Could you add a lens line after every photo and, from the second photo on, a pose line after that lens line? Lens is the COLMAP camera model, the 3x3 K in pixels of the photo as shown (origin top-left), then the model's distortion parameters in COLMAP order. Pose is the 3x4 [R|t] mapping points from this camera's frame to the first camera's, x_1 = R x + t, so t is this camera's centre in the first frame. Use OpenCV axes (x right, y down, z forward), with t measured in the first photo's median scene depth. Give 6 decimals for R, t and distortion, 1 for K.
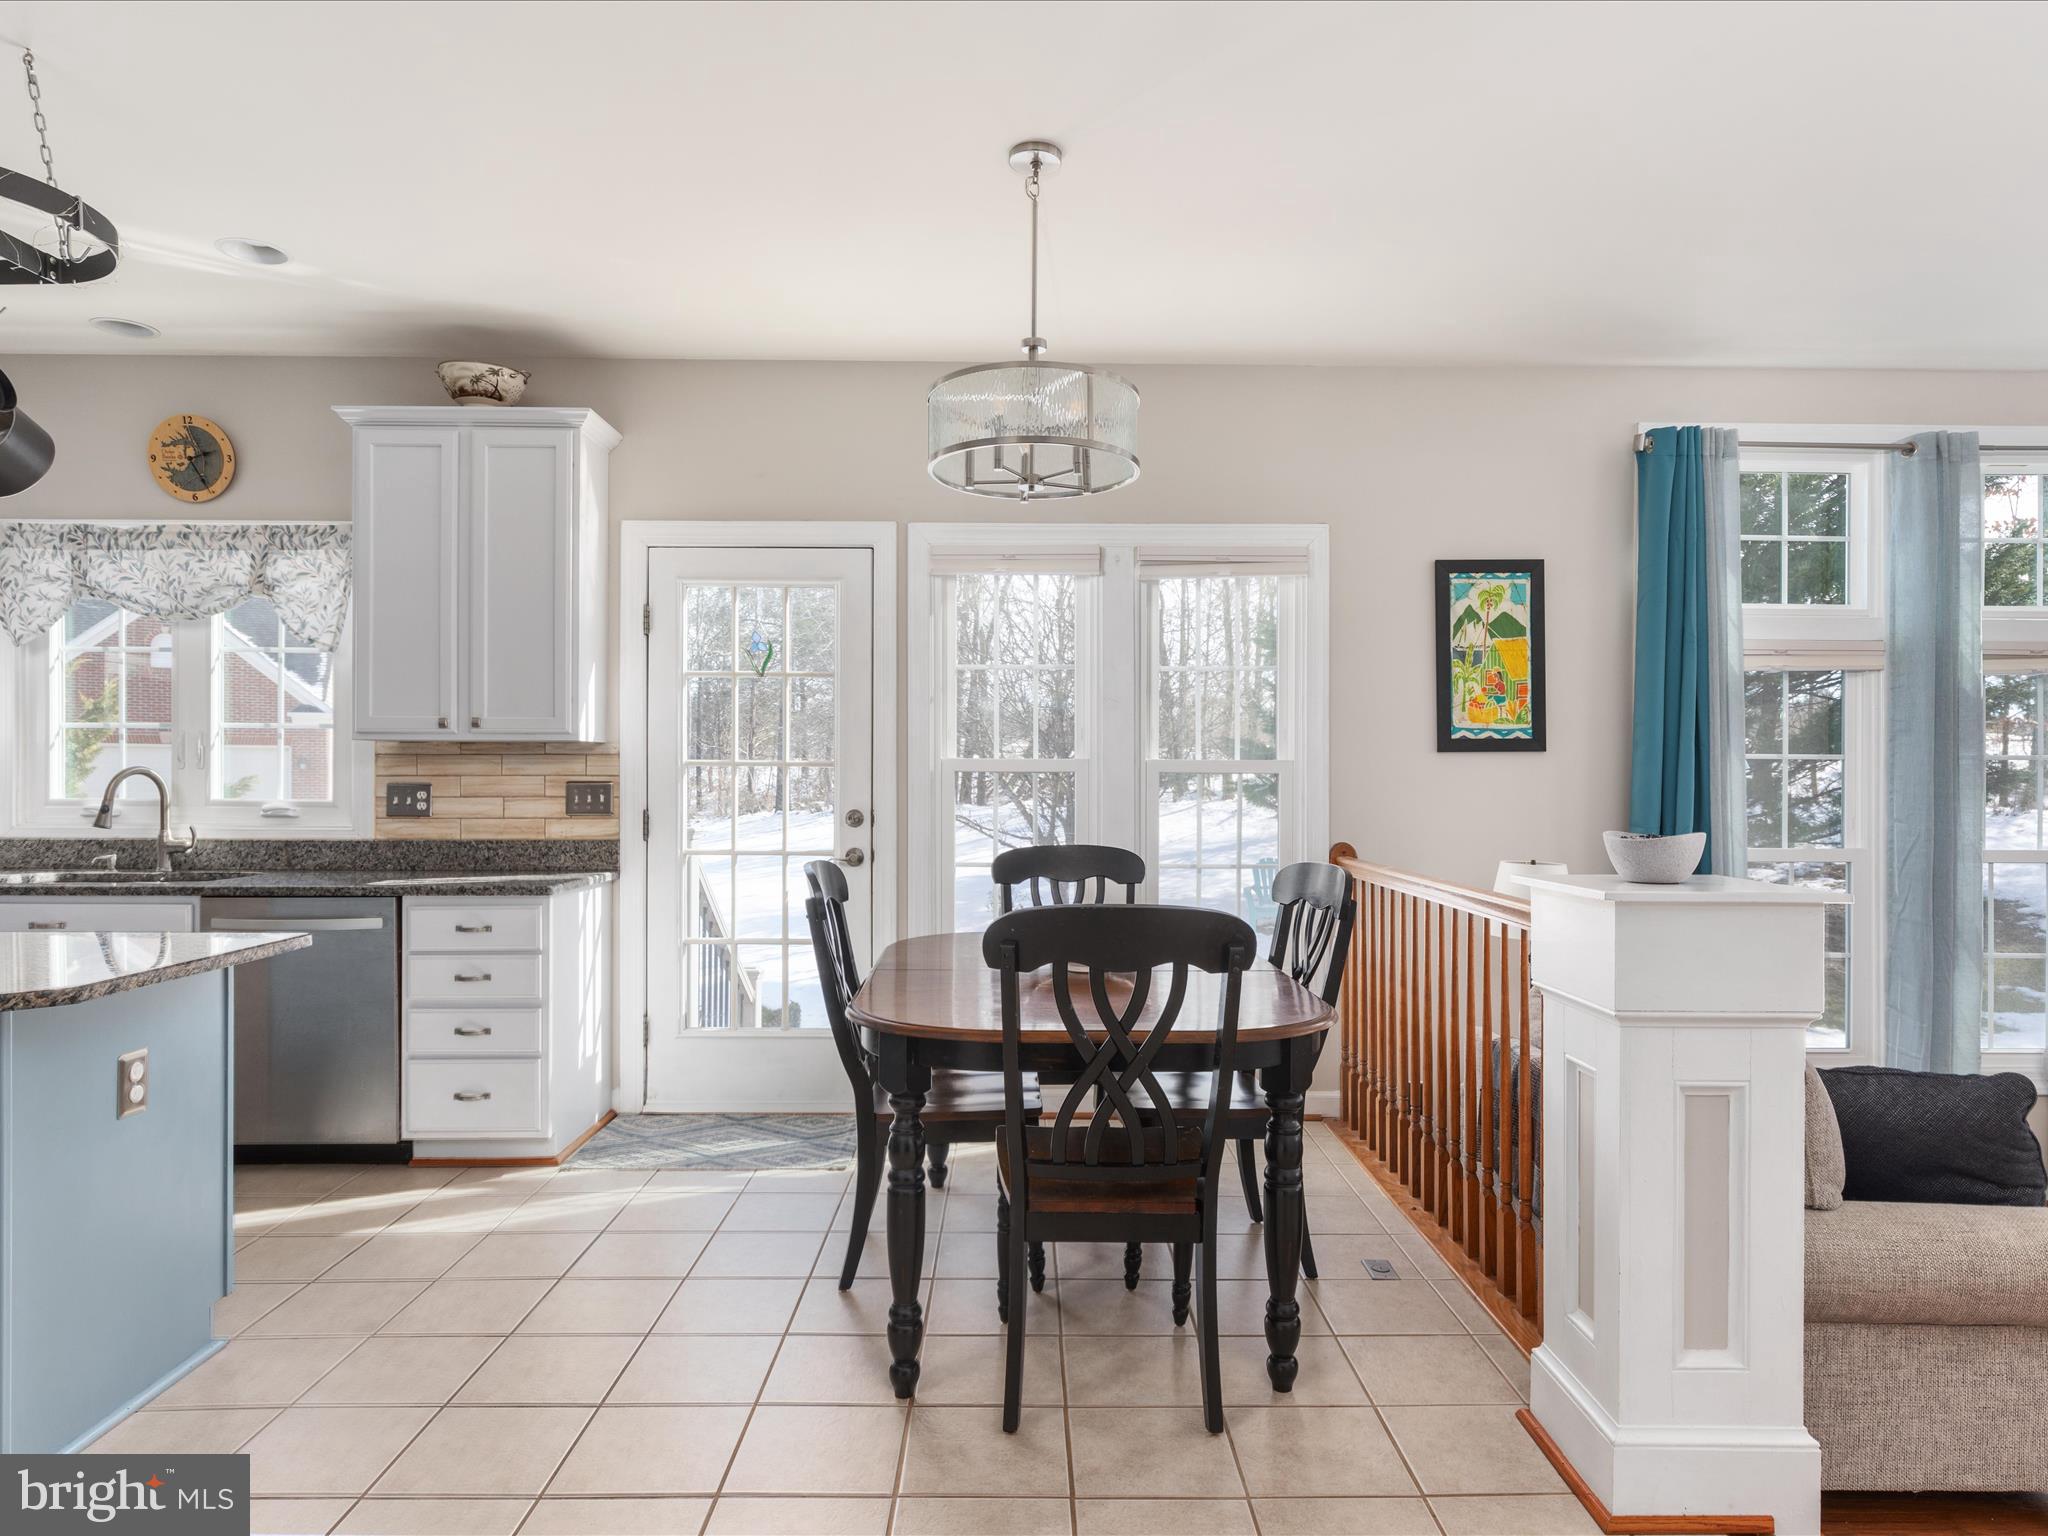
lens RADIAL K [[1283.7, 0, 1024.0], [0, 1283.7, 768.0], [0, 0, 1]] dist [-0.002822, 0.000810]
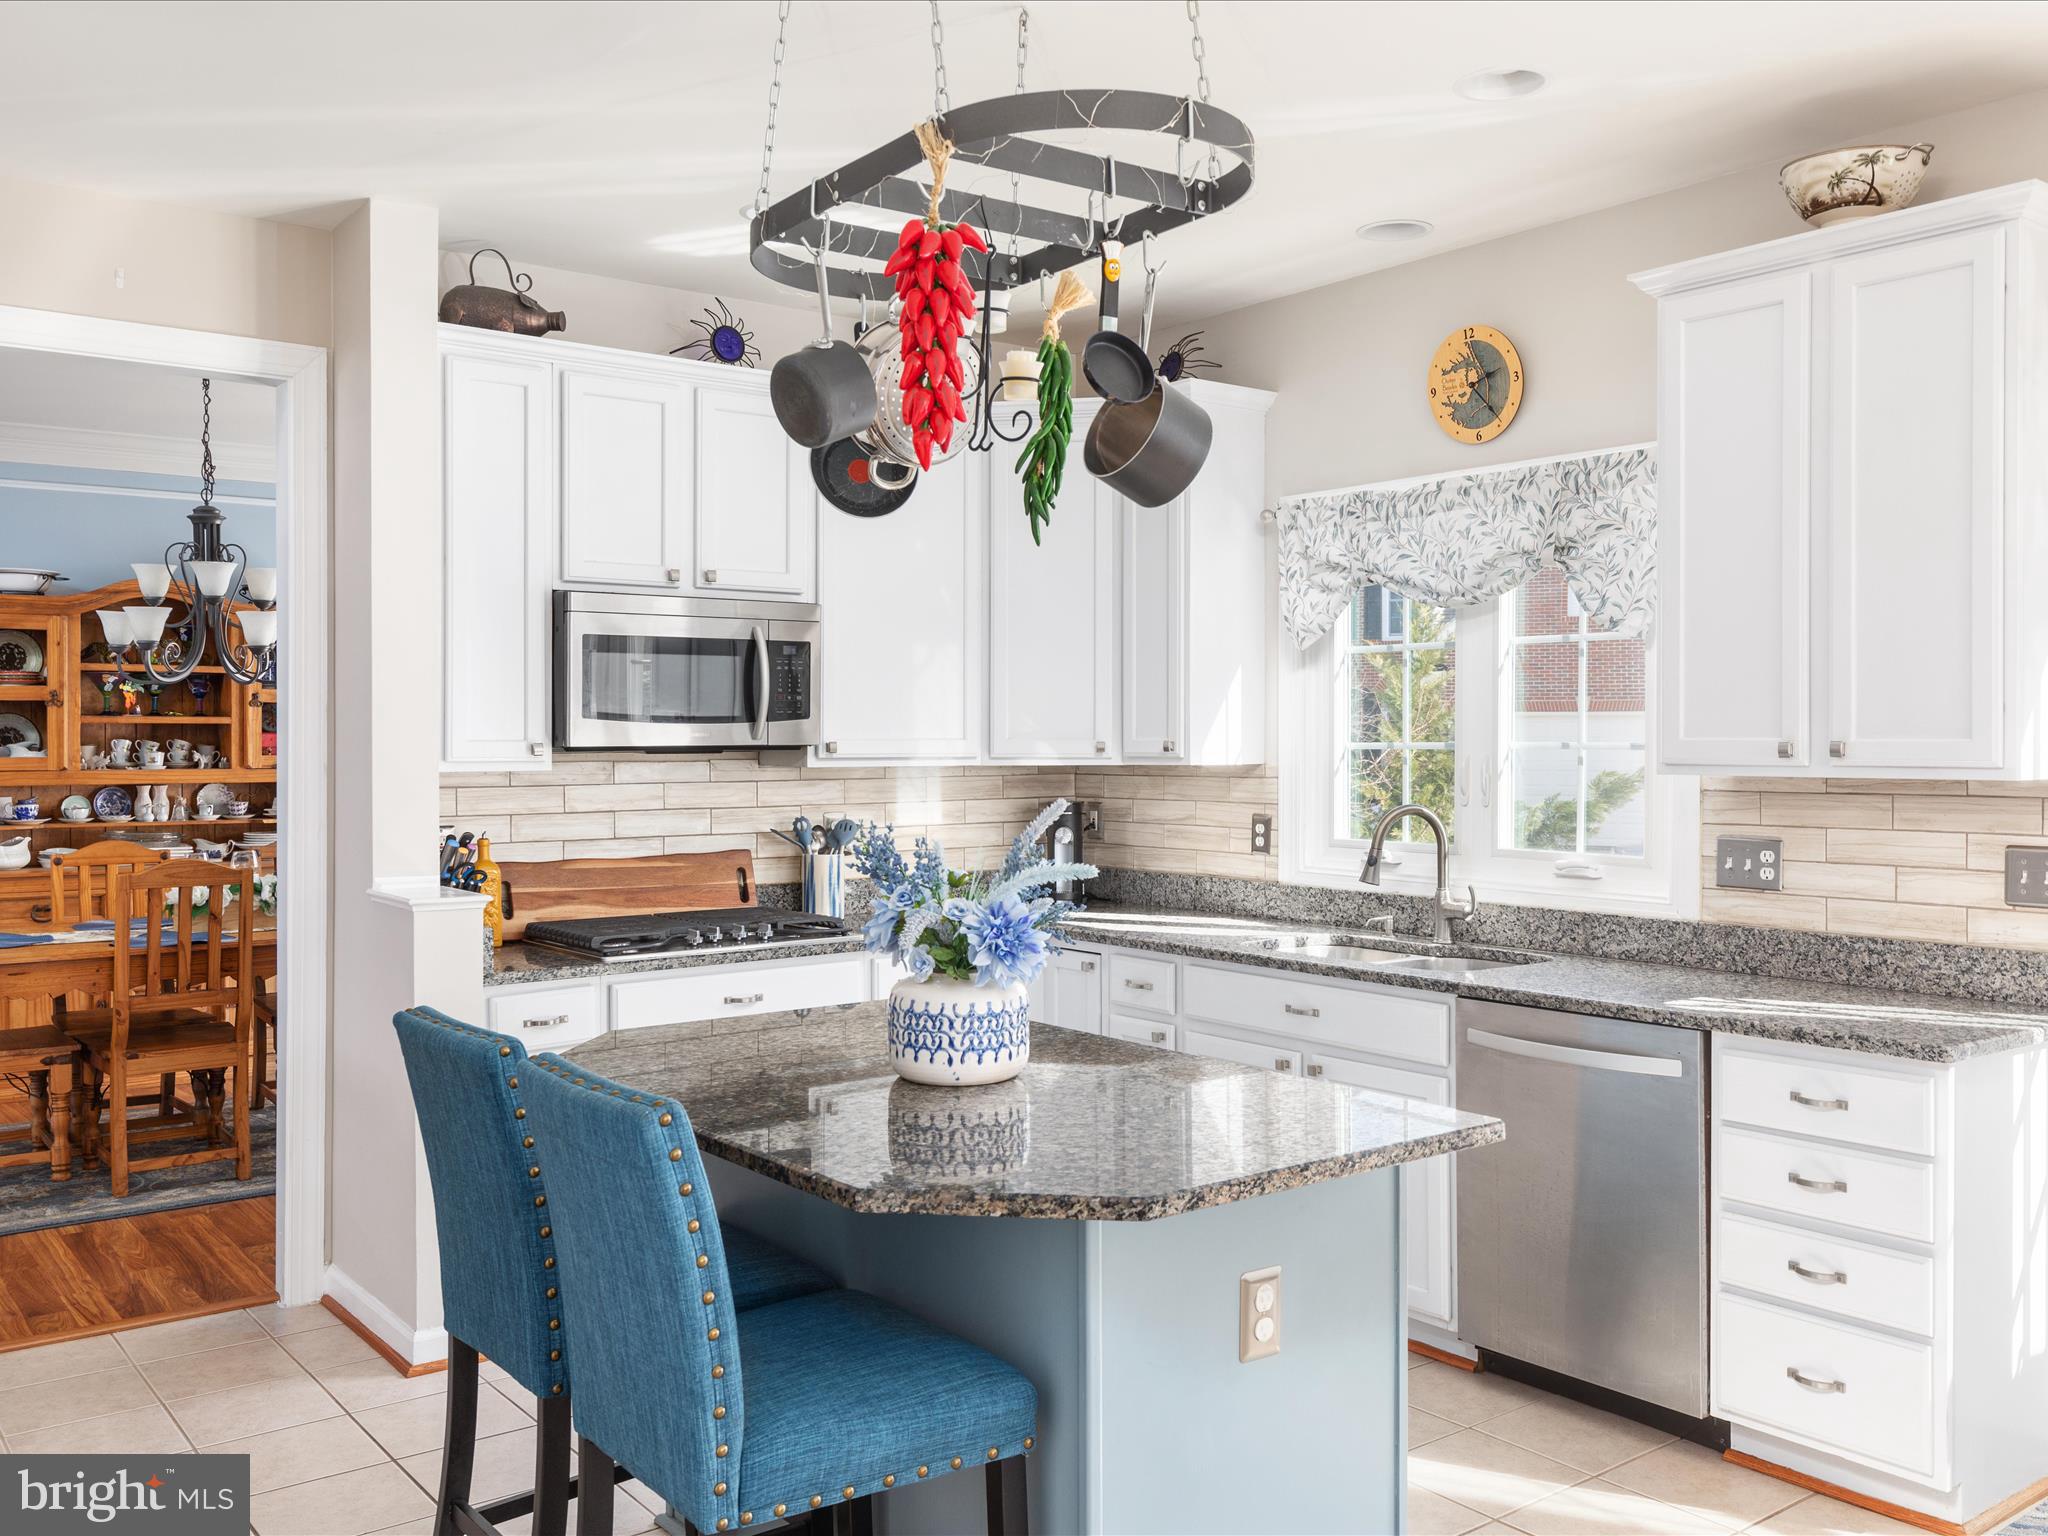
lens RADIAL K [[1767.6, 0, 1025.4], [0, 1767.6, 749.7], [0, 0, 1]] dist [0.039959, -0.057956]
pose [[0.605070, -0.000722, -0.796172, 0.009843], [0.016899, 0.999786, 0.011936, -0.048956], [0.795993, -0.020677, 0.604952, 0.175599]]
